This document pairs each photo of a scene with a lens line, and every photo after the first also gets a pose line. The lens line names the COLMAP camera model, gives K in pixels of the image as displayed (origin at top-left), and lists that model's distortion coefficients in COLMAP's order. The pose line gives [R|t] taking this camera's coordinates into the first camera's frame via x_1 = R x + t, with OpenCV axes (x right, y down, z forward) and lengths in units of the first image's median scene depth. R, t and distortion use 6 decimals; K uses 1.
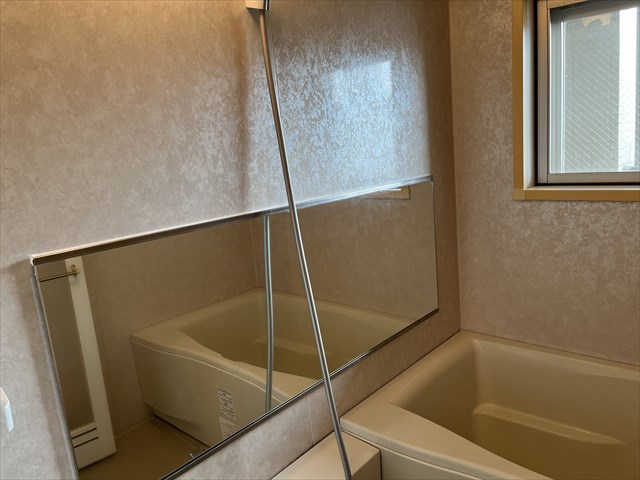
lens RADIAL K [[484.1, 0, 317.1], [0, 484.1, 241.0], [0, 0, 1]] dist [0.023418, -0.012468]
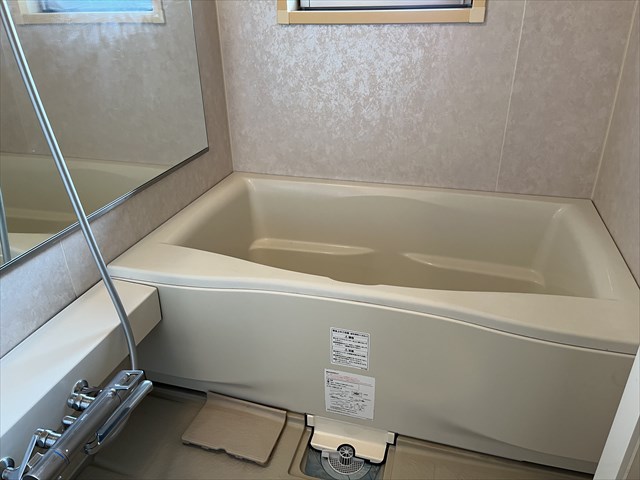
lens RADIAL K [[484.1, 0, 320.4], [0, 484.1, 238.2], [0, 0, 1]] dist [0.023418, -0.012468]
pose [[0.890276, -0.132448, 0.435736, 0.011557], [0.020879, 0.967640, 0.251468, 0.085376], [-0.454942, -0.214778, 0.864233, 0.058224]]
